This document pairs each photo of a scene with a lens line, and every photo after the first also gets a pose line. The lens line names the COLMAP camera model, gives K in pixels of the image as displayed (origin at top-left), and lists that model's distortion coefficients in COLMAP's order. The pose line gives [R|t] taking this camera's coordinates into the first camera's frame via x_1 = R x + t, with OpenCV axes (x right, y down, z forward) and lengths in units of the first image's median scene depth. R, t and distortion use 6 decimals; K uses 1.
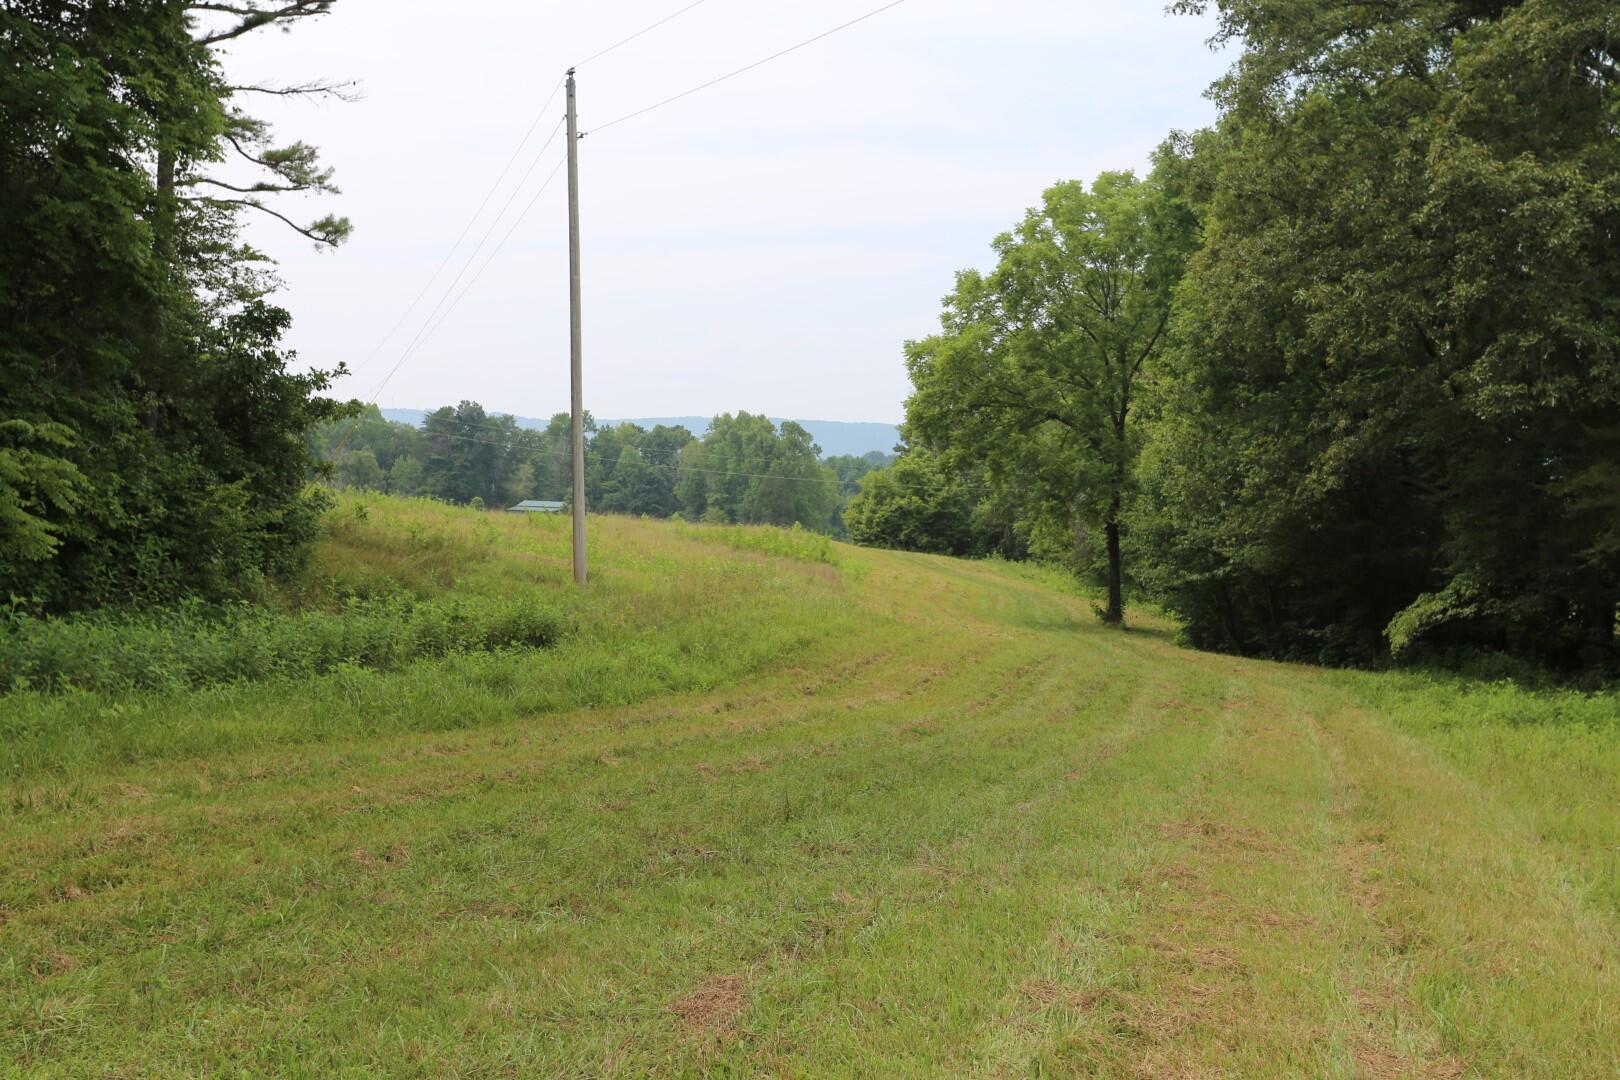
lens RADIAL K [[1865.9, 0, 810.0], [0, 1865.9, 540.0], [0, 0, 1]] dist [0.016372, 0.017332]
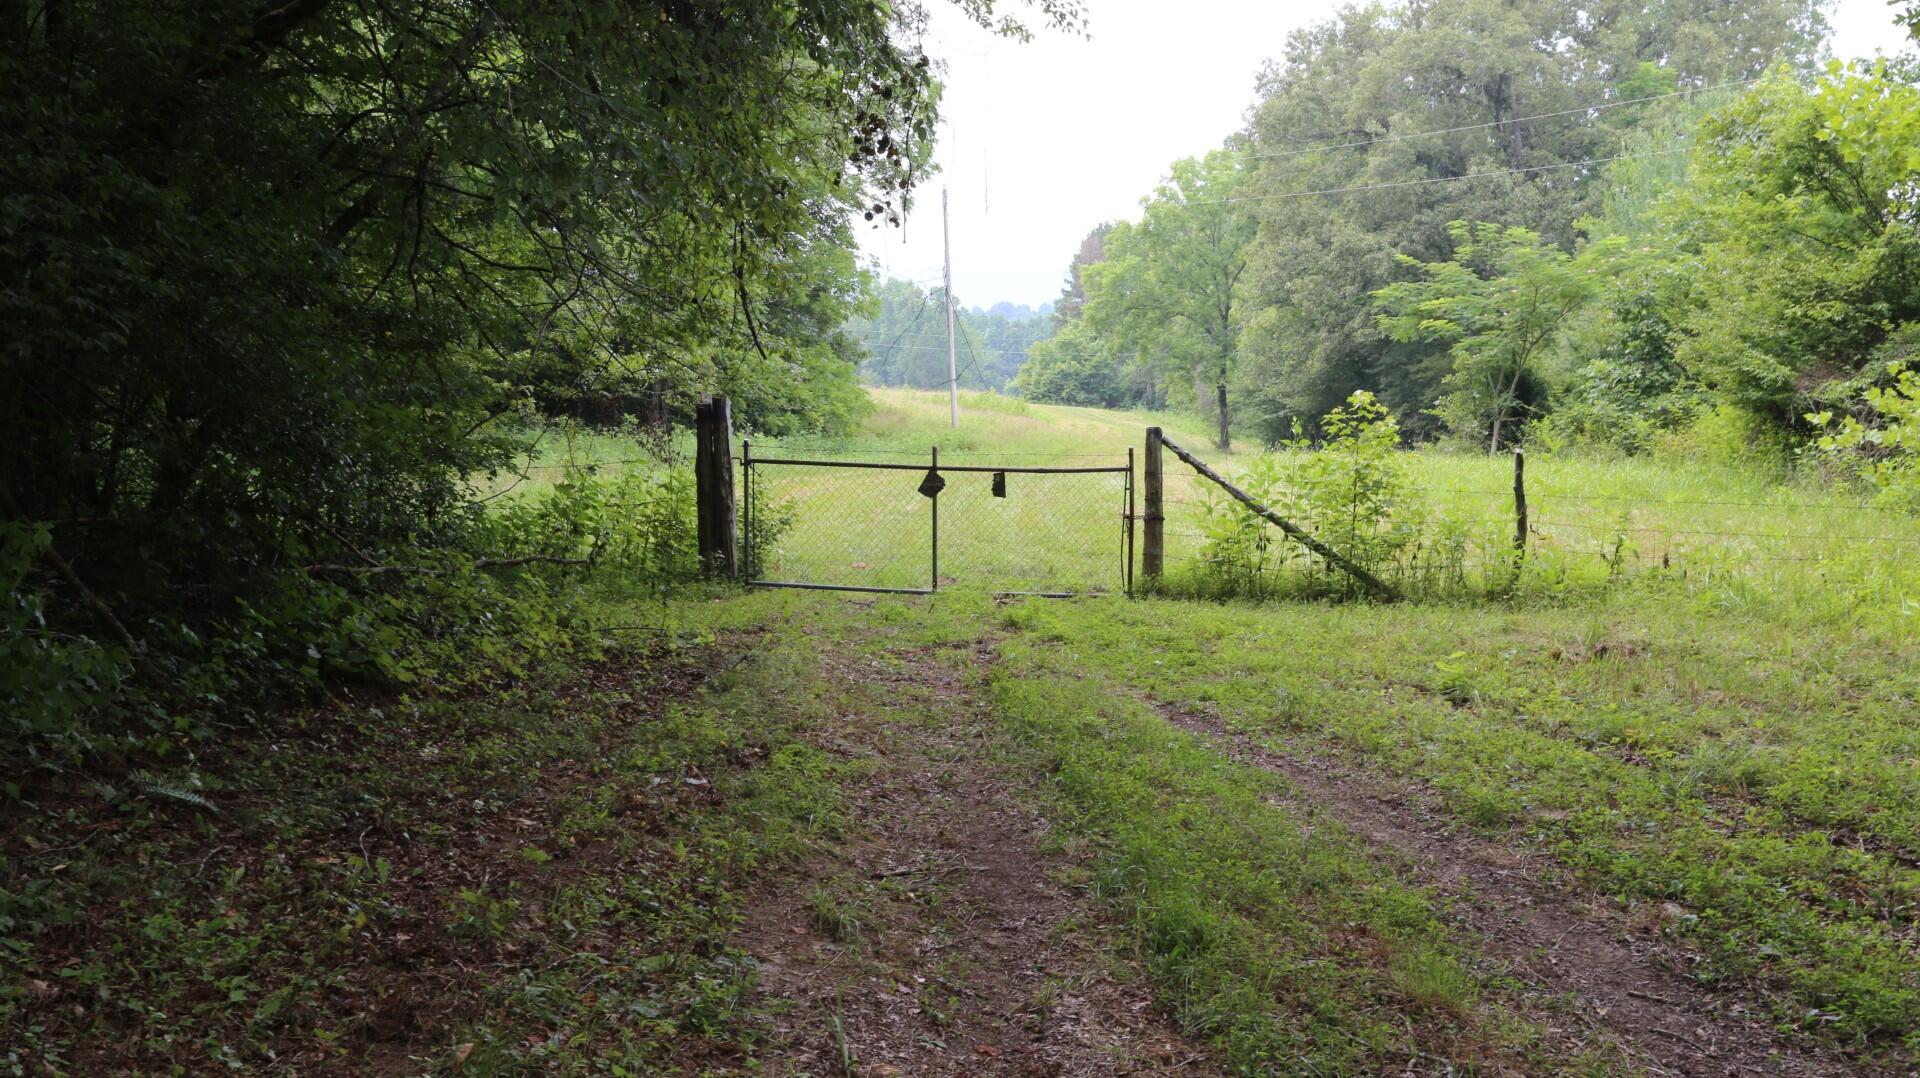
lens RADIAL K [[2120.5, 0, 960.0], [0, 2120.5, 539.0], [0, 0, 1]] dist [-0.002302, -0.000410]
pose [[0.999261, -0.033924, 0.018050, -0.047246], [0.032621, 0.997140, 0.068167, -0.004209], [-0.020311, -0.067528, 0.997511, -0.398987]]
